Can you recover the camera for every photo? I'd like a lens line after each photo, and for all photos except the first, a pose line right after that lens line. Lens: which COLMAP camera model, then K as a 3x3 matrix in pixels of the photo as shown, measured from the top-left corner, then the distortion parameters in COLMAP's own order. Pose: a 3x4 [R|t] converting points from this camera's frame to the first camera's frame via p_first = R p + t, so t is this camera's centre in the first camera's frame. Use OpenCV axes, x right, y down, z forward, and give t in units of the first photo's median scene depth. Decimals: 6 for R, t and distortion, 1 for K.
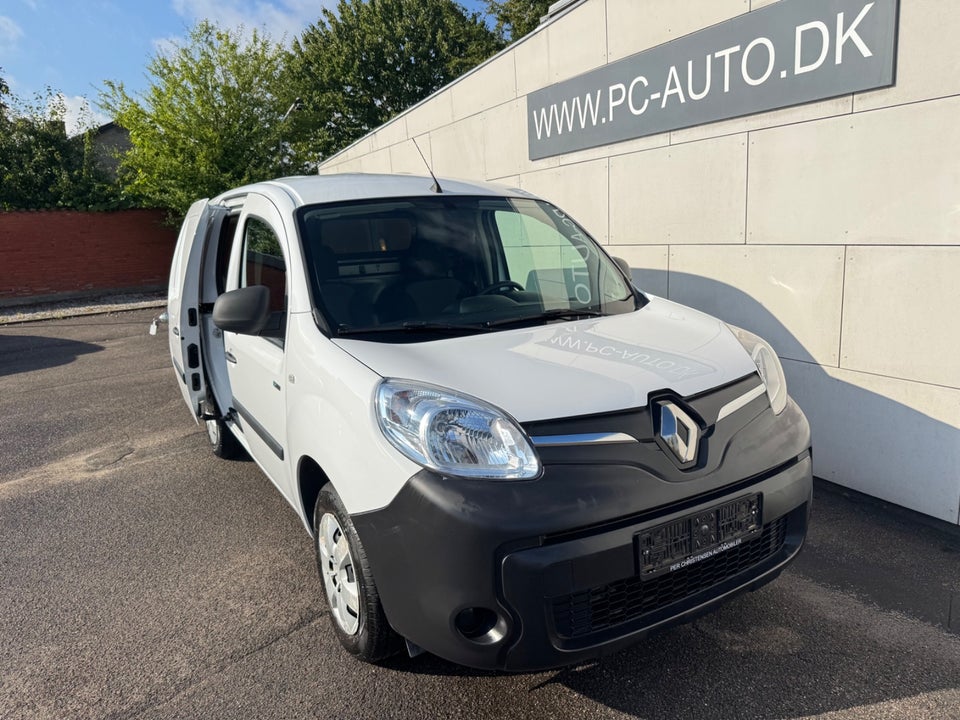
lens RADIAL K [[722.4, 0, 484.2], [0, 722.4, 363.1], [0, 0, 1]] dist [0.023542, -0.018688]
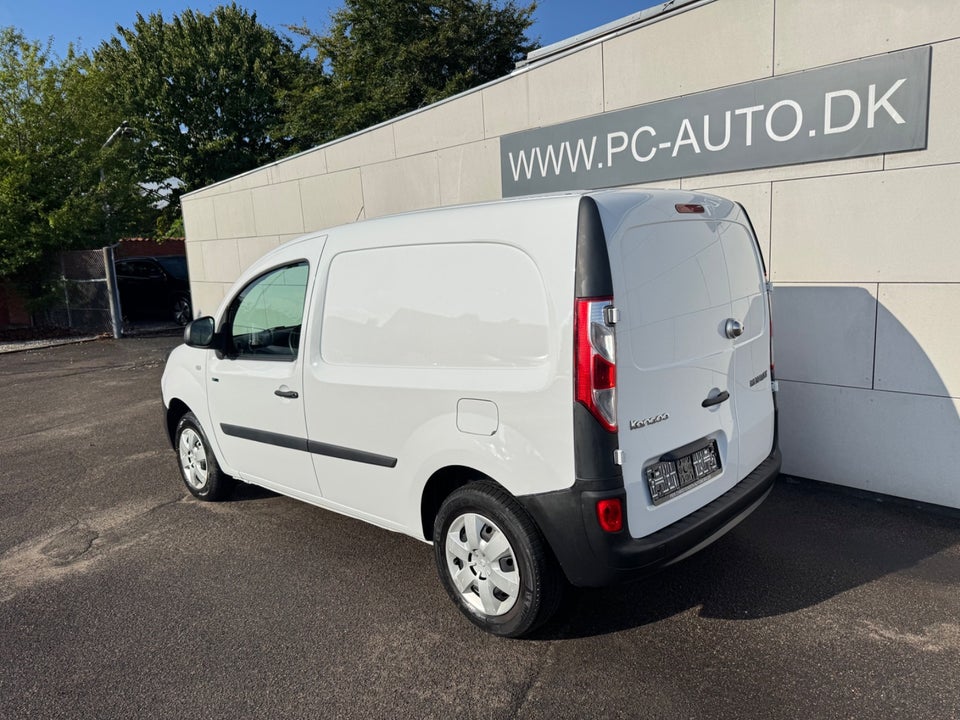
lens RADIAL K [[722.4, 0, 475.9], [0, 722.4, 361.8], [0, 0, 1]] dist [0.023542, -0.018688]
pose [[0.953662, -0.042755, 0.297827, -0.344024], [0.056783, 0.997640, -0.038607, -0.021836], [-0.295474, 0.053729, 0.953839, 0.072862]]
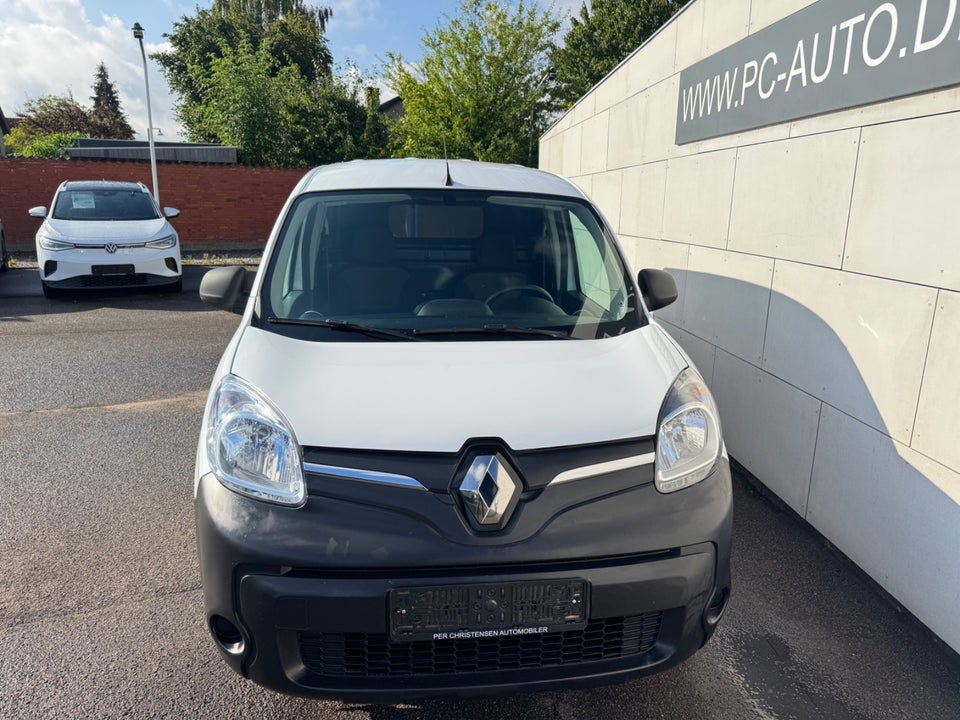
lens RADIAL K [[722.4, 0, 477.0], [0, 722.4, 373.9], [0, 0, 1]] dist [0.023542, -0.018688]
pose [[0.909741, 0.159484, -0.383322, 0.275311], [-0.137679, 0.986920, 0.083862, -0.054690], [0.391683, -0.023517, 0.919800, 0.095036]]
